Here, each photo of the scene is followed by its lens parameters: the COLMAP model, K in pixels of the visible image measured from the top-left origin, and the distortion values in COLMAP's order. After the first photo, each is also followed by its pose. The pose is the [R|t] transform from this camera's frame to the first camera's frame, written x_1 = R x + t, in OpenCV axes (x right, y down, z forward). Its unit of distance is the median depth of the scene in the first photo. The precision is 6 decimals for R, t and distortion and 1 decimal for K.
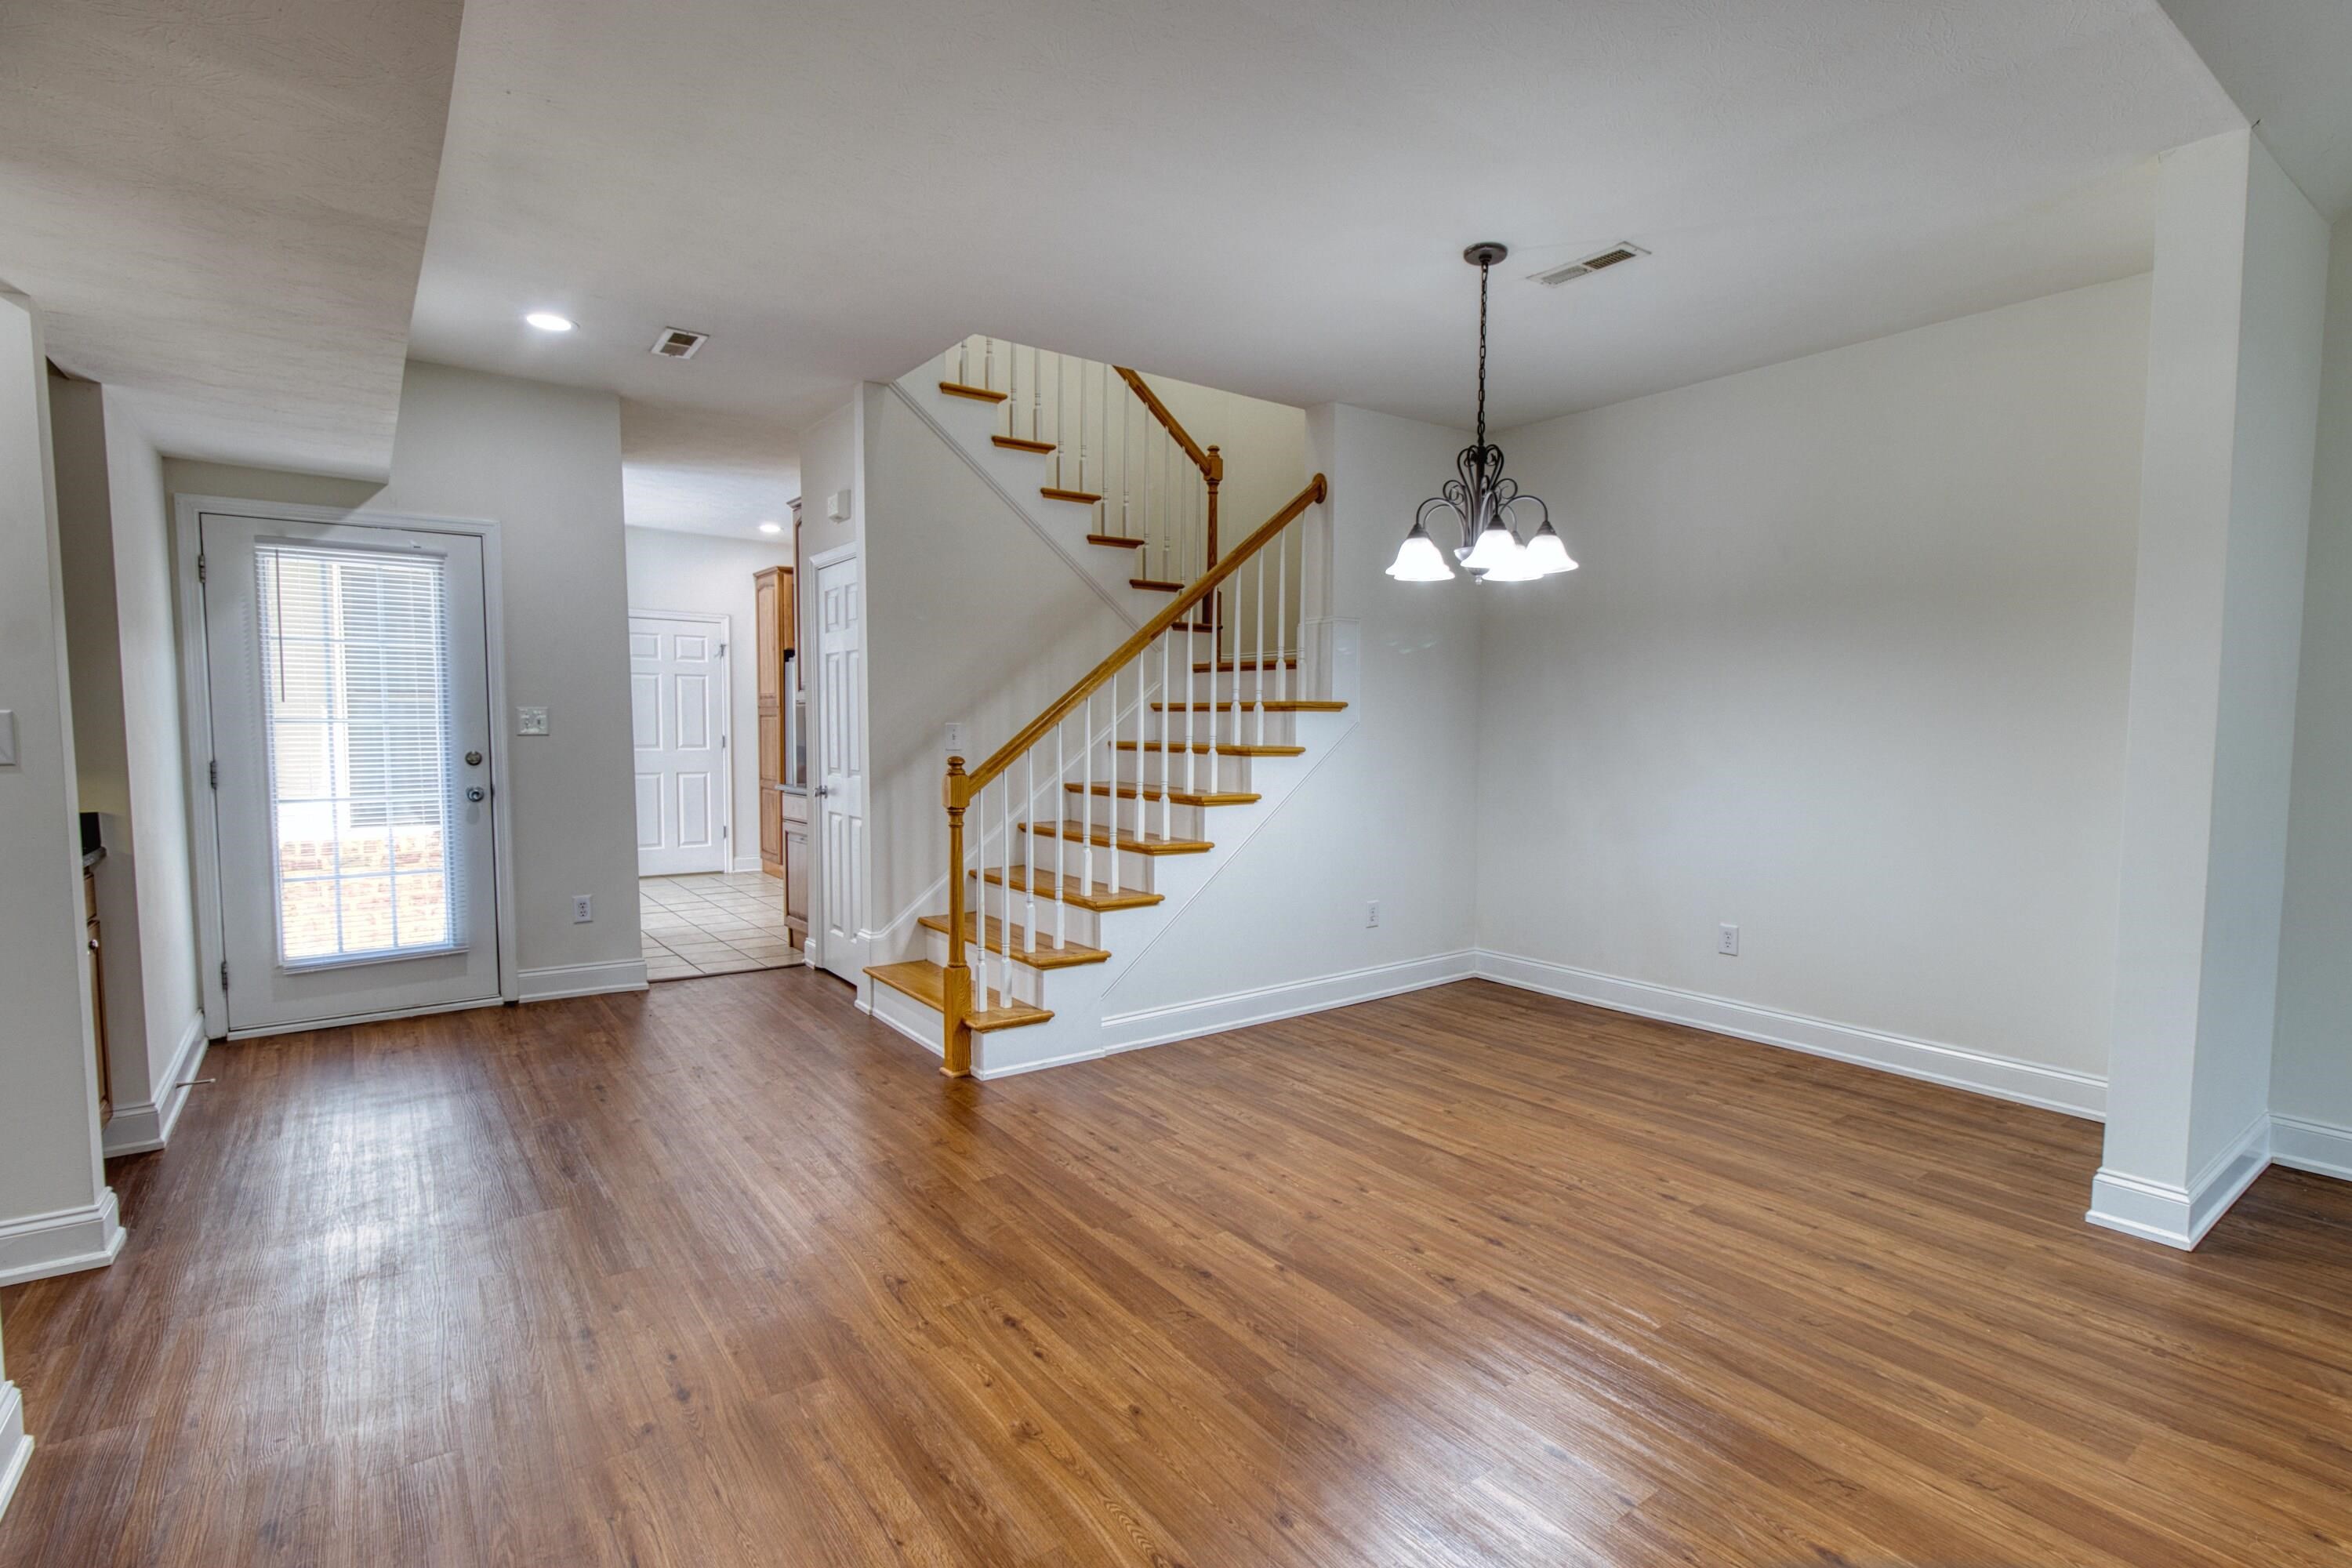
lens RADIAL K [[1111.4, 0, 1210.2], [0, 1111.4, 792.7], [0, 0, 1]] dist [0.000345, -0.000161]
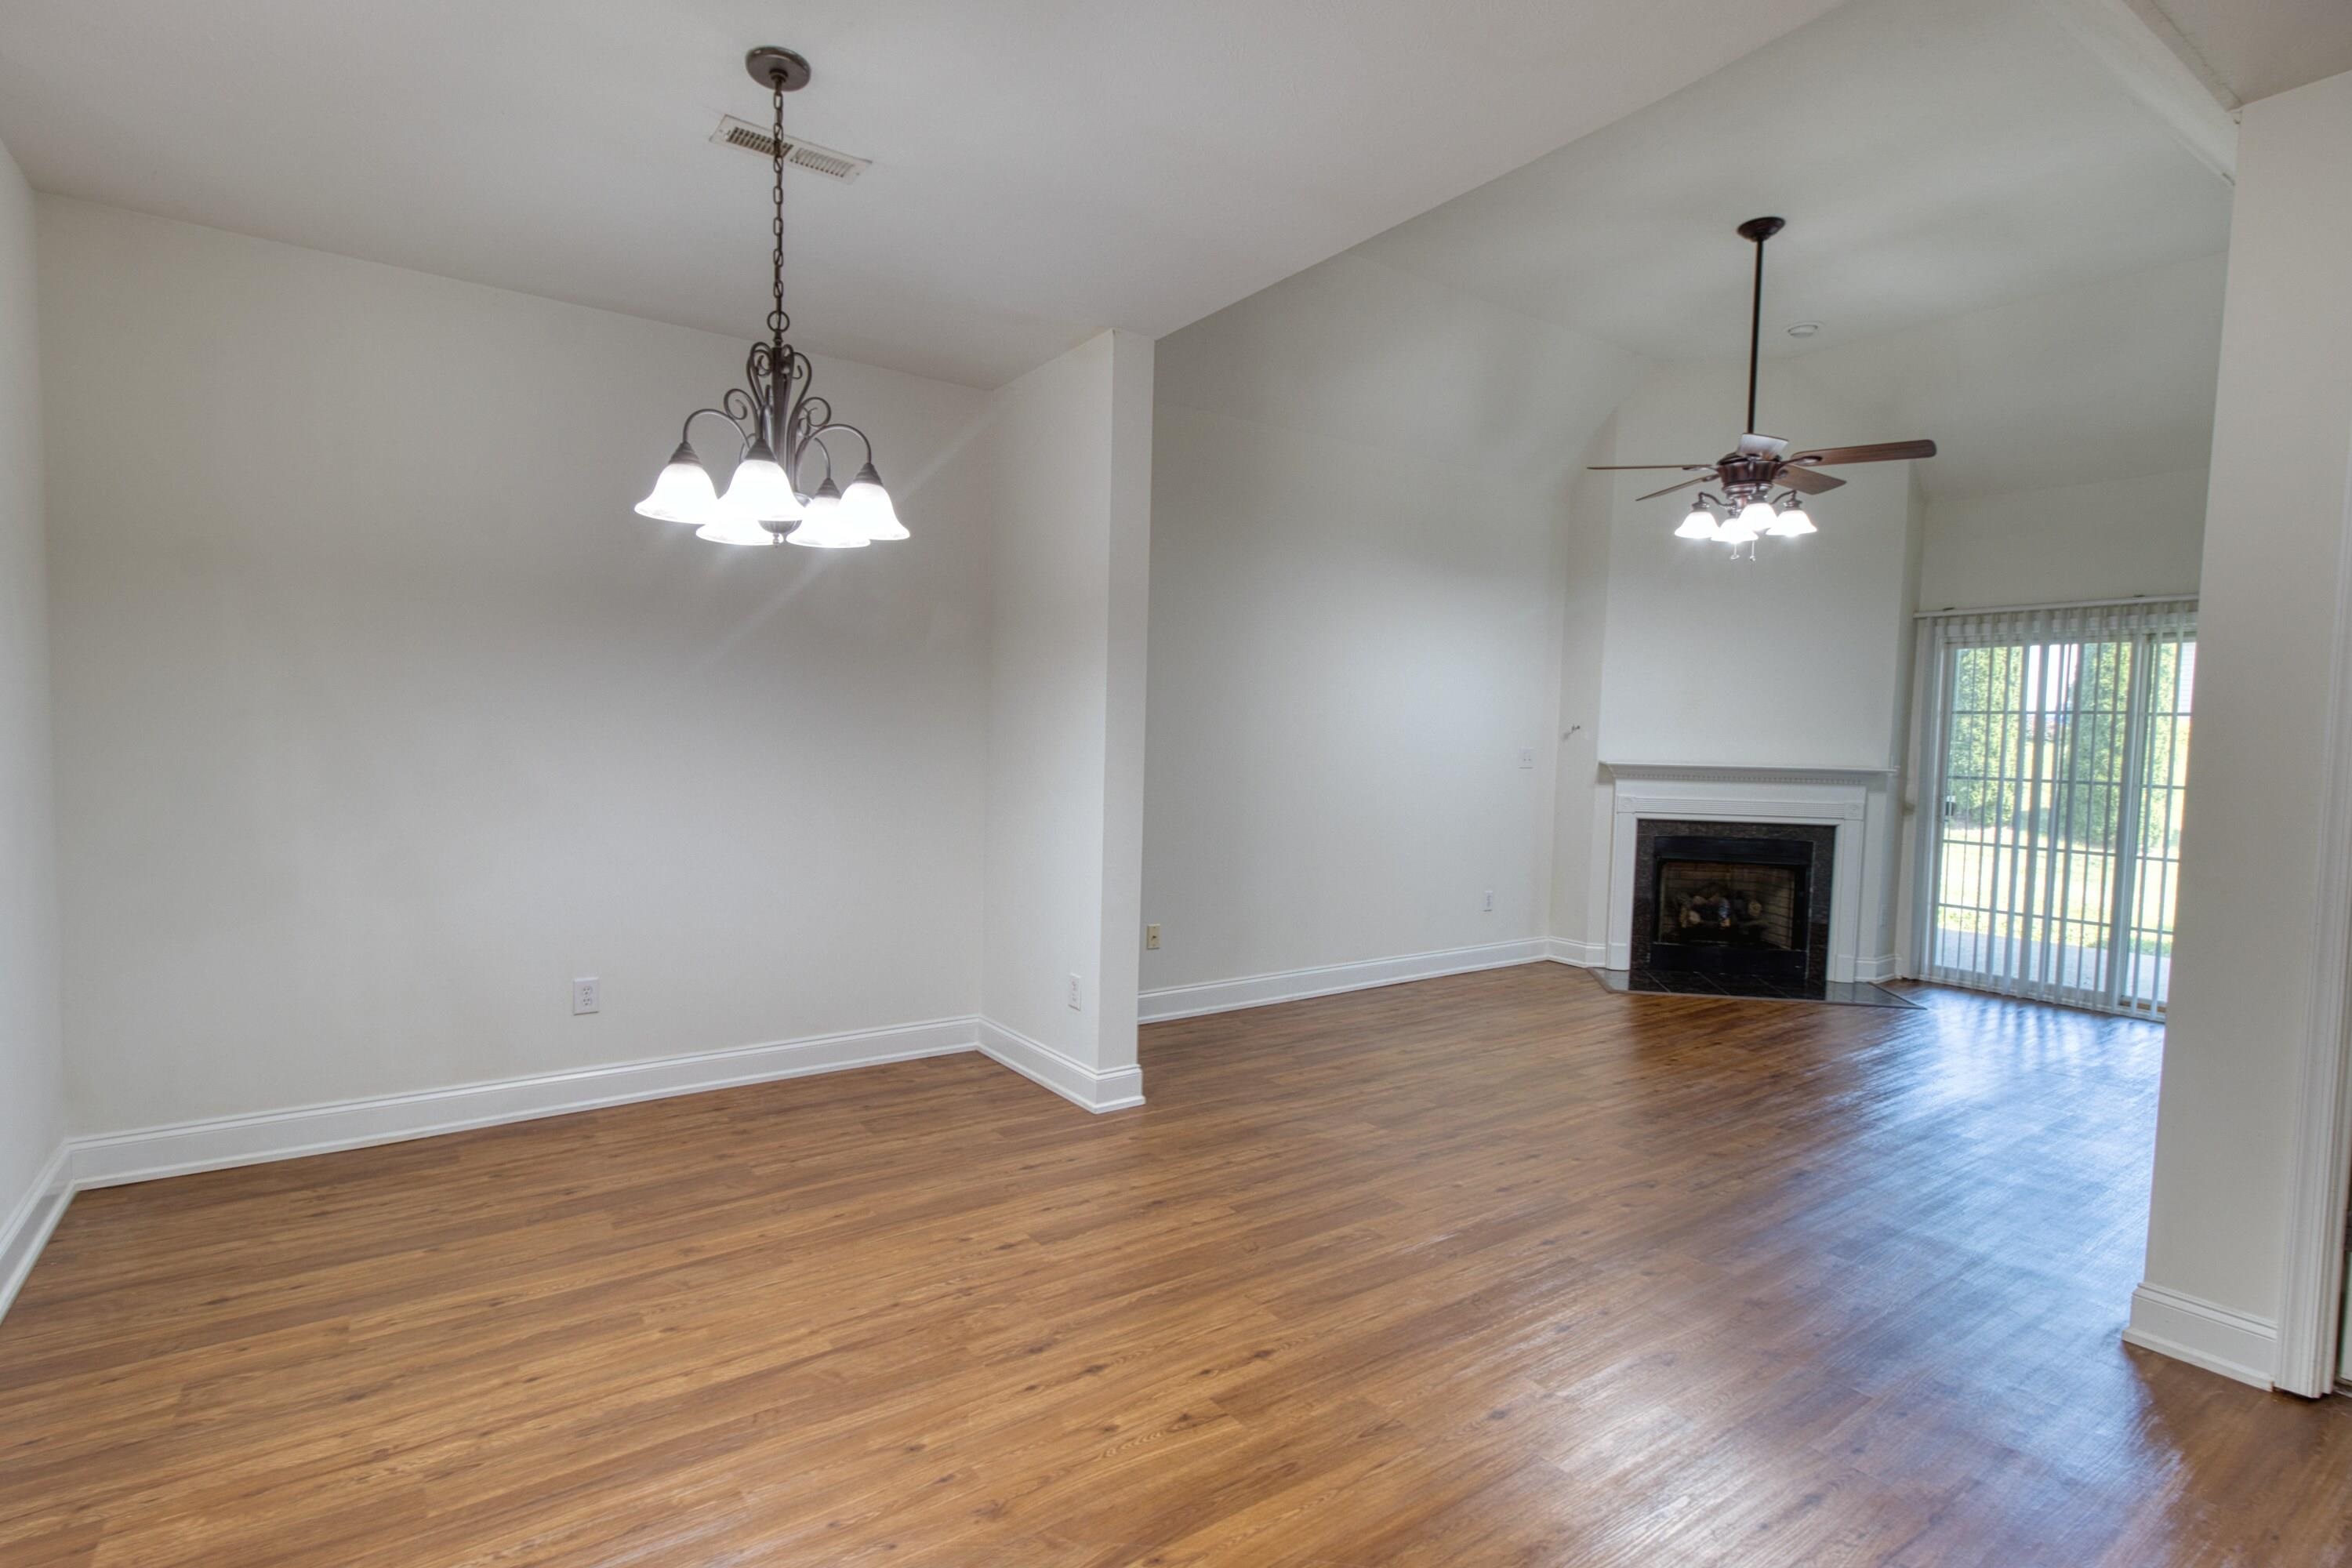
lens RADIAL K [[1129.3, 0, 1134.2], [0, 1129.3, 797.2], [0, 0, 1]] dist [-0.000947, -0.000055]
pose [[0.054024, -0.059681, 0.996755, -0.435174], [0.046979, 0.997259, 0.057165, -0.055414], [-0.997434, 0.043739, 0.056680, 0.698639]]
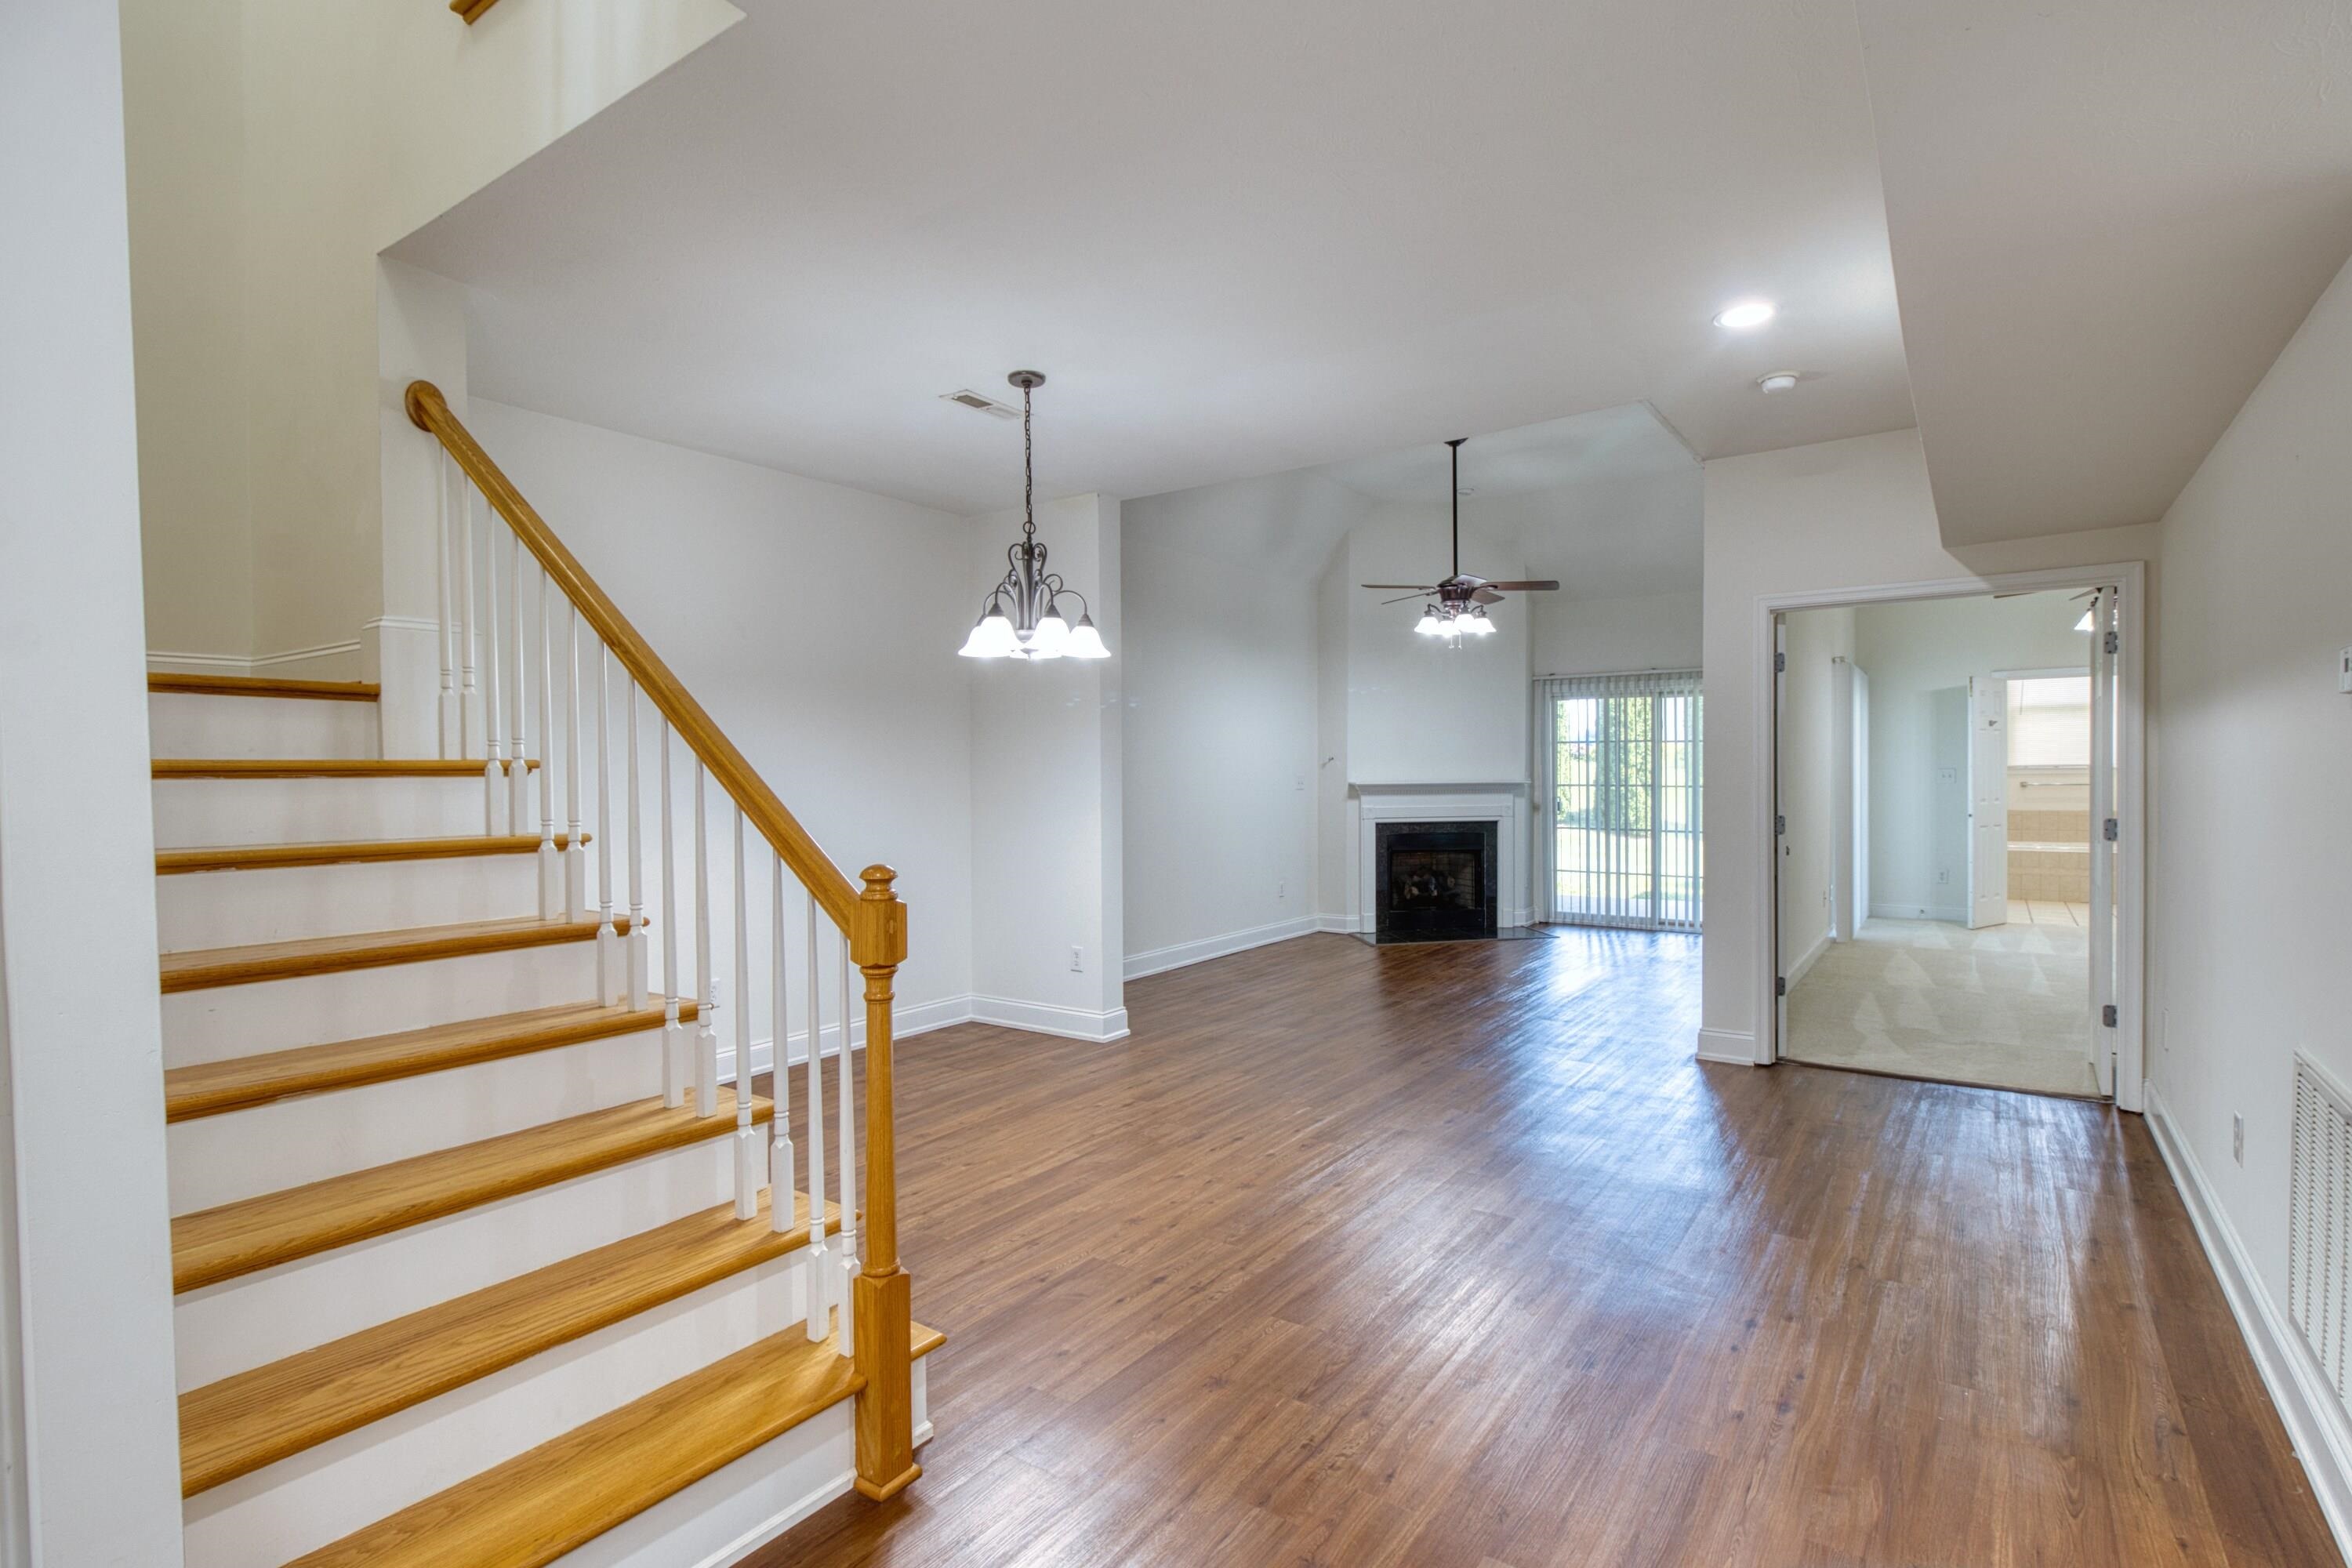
lens RADIAL K [[1124.6, 0, 1212.1], [0, 1124.6, 790.2], [0, 0, 1]] dist [-0.000437, 0.000556]
pose [[-0.314482, -0.017676, 0.949099, -0.860880], [0.072341, 0.996473, 0.042529, -0.086022], [-0.946503, 0.082033, -0.312094, 1.123404]]
